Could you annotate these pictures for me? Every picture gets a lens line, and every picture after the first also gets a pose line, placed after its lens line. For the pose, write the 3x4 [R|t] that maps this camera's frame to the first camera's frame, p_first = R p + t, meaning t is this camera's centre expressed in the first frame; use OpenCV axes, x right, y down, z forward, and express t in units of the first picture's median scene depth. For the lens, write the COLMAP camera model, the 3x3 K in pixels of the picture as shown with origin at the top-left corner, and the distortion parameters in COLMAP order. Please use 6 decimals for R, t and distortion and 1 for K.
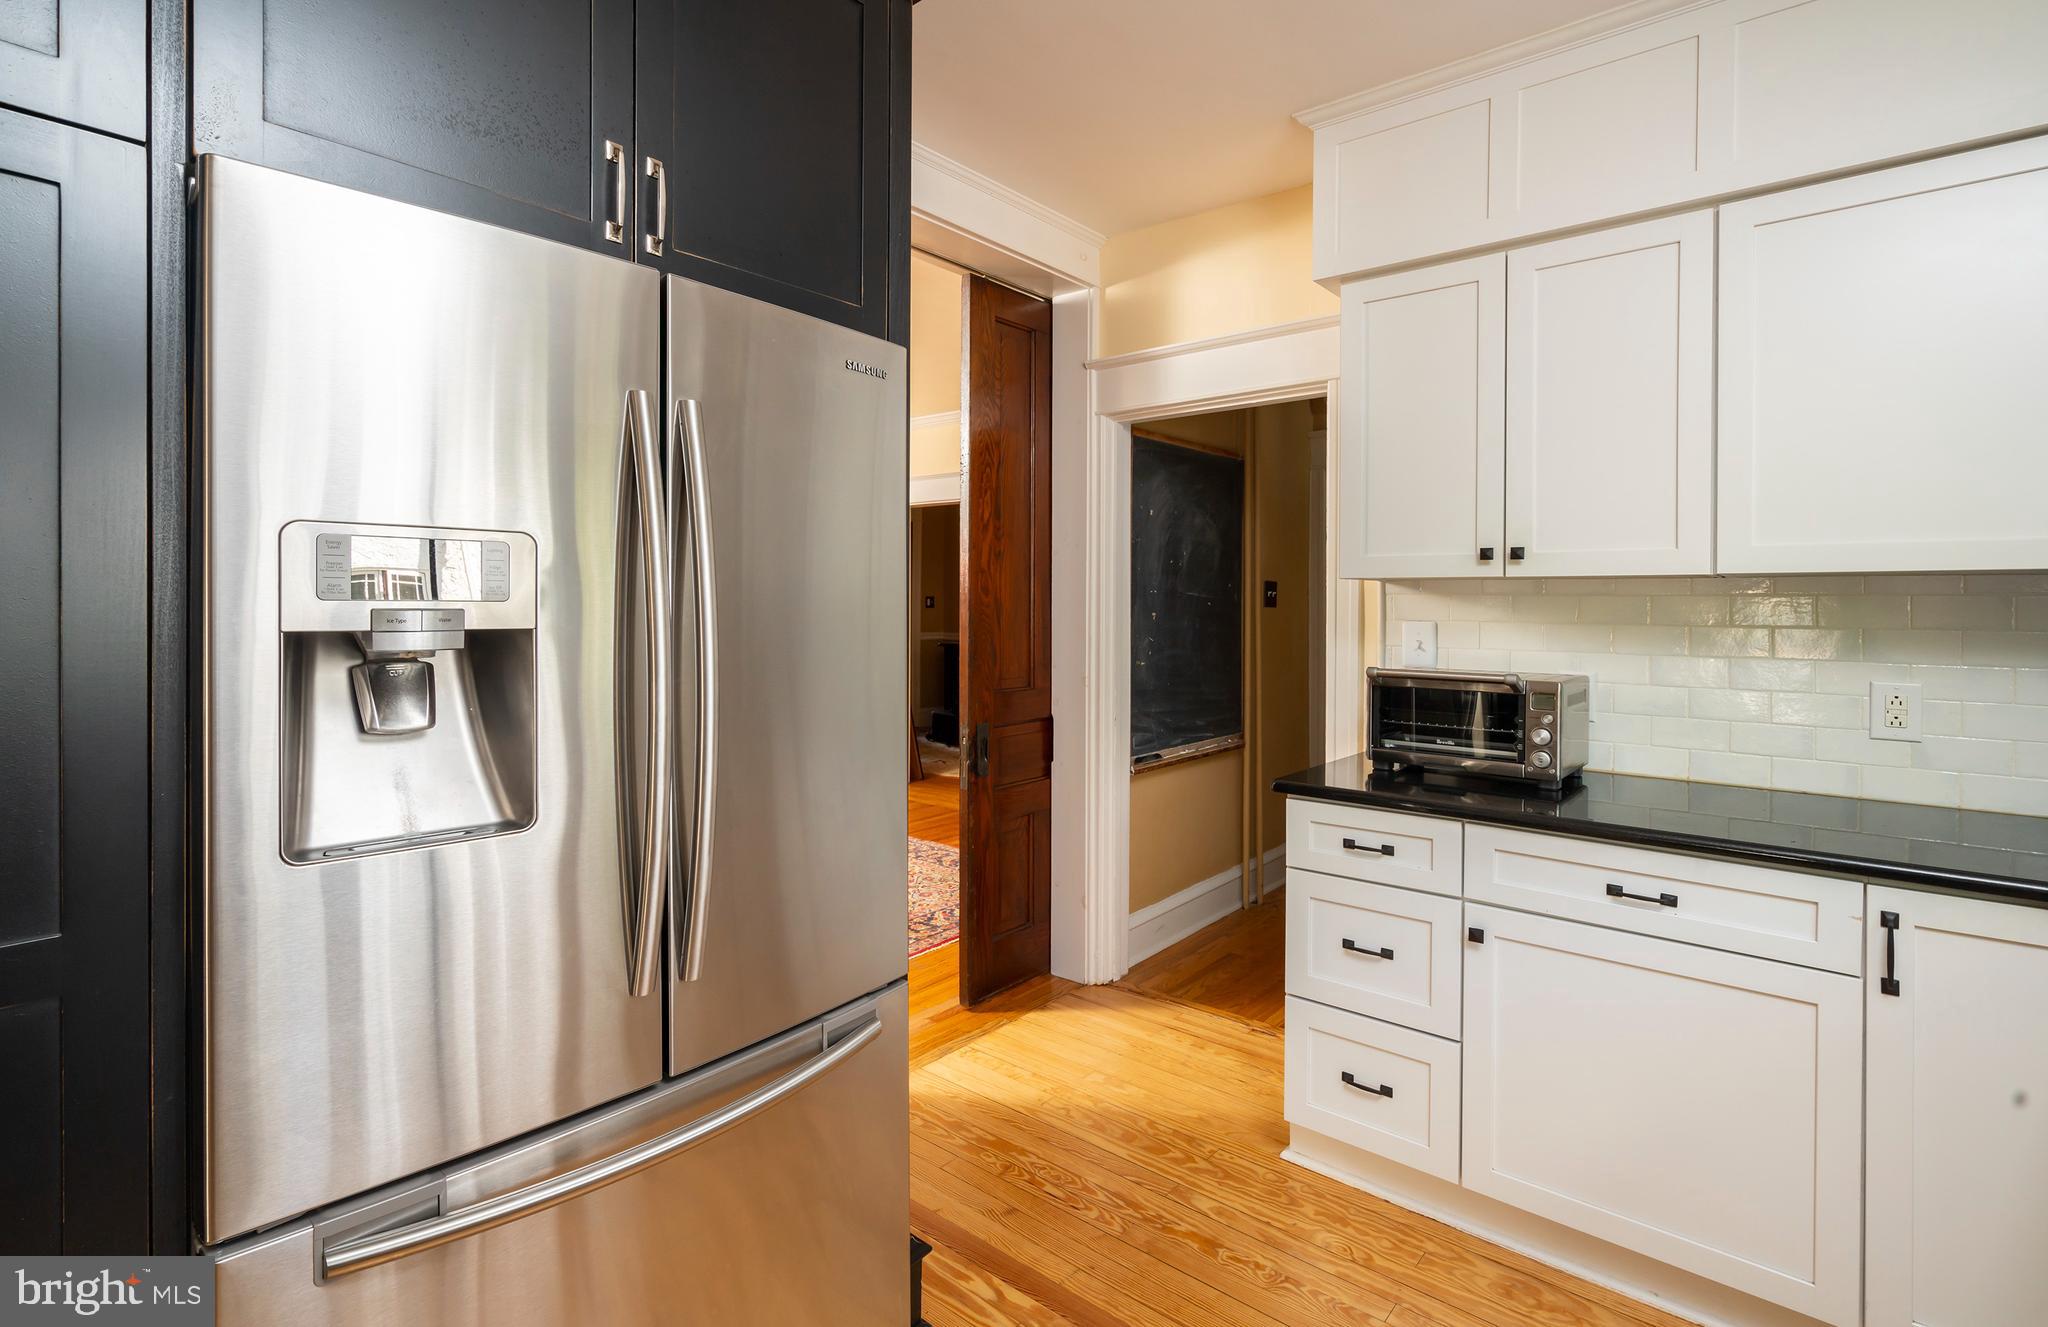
lens RADIAL K [[944.2, 0, 950.1], [0, 944.2, 614.9], [0, 0, 1]] dist [-0.009817, 0.004686]
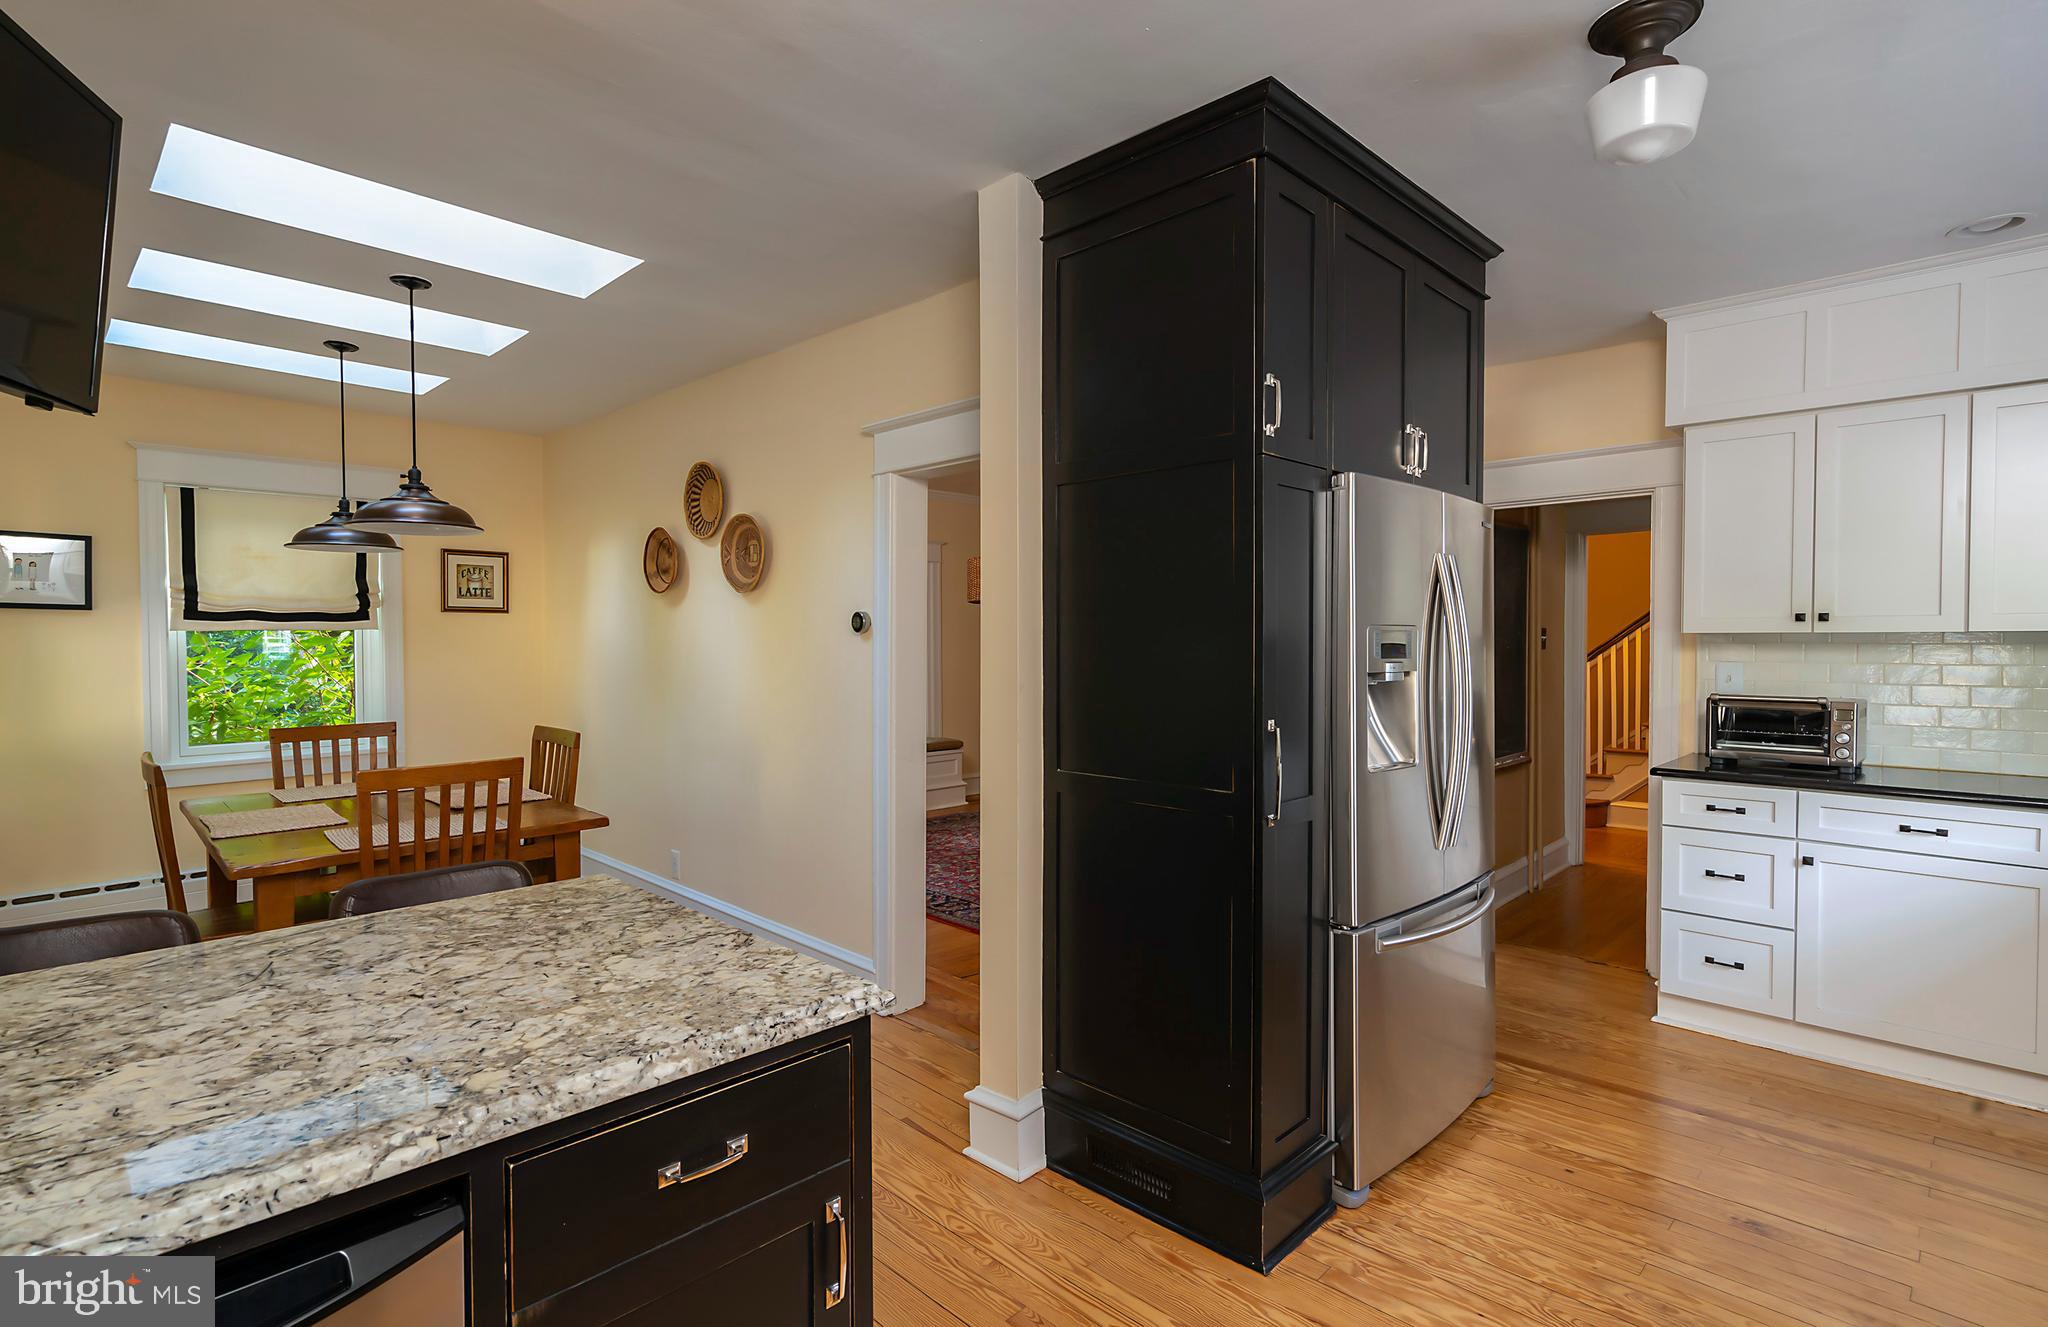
lens RADIAL K [[973.2, 0, 1008.9], [0, 973.2, 668.6], [0, 0, 1]] dist [0.010373, -0.003291]
pose [[0.999139, -0.004567, -0.041226, -0.654032], [0.005271, 0.999842, 0.016975, -0.017814], [0.041142, -0.017178, 0.999006, -0.637046]]
